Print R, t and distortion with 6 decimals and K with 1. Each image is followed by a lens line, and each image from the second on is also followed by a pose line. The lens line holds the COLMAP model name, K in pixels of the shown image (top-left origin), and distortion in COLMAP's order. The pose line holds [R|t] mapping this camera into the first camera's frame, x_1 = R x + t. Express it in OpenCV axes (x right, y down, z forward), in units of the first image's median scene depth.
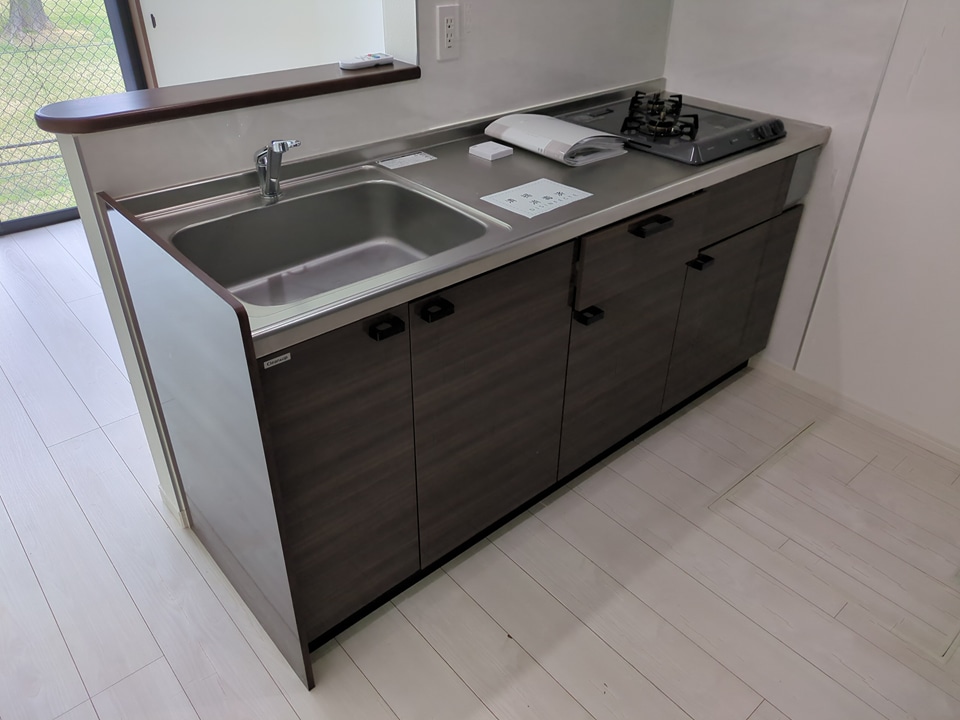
lens RADIAL K [[725.9, 0, 481.3], [0, 725.9, 356.0], [0, 0, 1]] dist [0.023275, -0.018489]
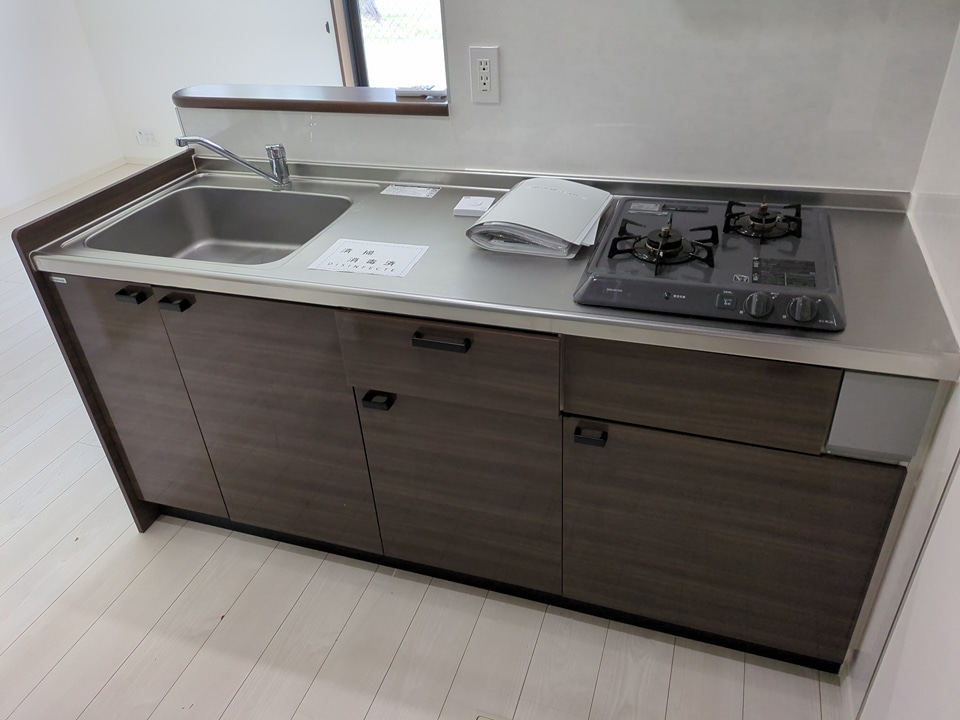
lens RADIAL K [[725.9, 0, 474.5], [0, 725.9, 354.4], [0, 0, 1]] dist [0.023275, -0.018489]
pose [[0.491619, 0.428396, -0.758147, 0.817402], [-0.414962, 0.880667, 0.228545, -0.340559], [0.765583, 0.202245, 0.610721, 0.498676]]
